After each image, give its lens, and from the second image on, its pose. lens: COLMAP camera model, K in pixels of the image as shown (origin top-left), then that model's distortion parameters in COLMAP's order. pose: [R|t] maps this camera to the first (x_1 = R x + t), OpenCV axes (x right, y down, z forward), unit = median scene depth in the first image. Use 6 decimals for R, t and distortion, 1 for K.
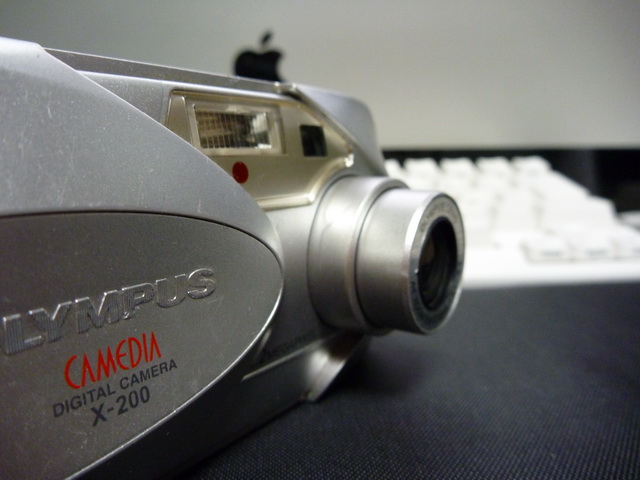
lens RADIAL K [[516.0, 0, 312.0], [0, 516.0, 250.0], [0, 0, 1]] dist [-0.034409, -0.008502]
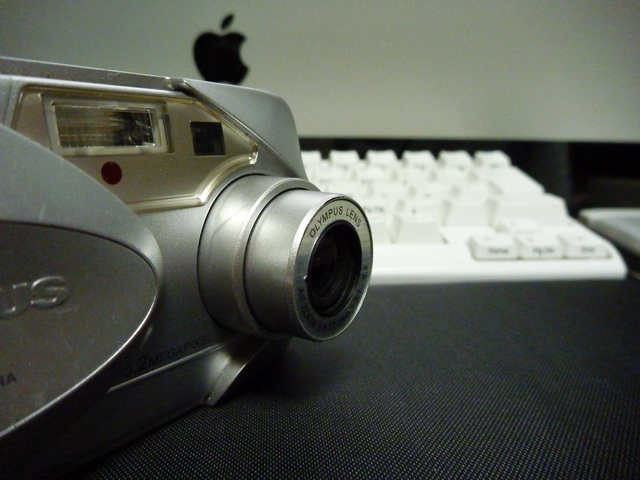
lens RADIAL K [[516.0, 0, 322.4], [0, 516.0, 244.8], [0, 0, 1]] dist [-0.034409, -0.008502]
pose [[0.999221, 0.021503, 0.033094, 0.187954], [-0.022301, 0.999465, 0.023943, -0.041762], [-0.032561, -0.024662, 0.999165, 0.031901]]
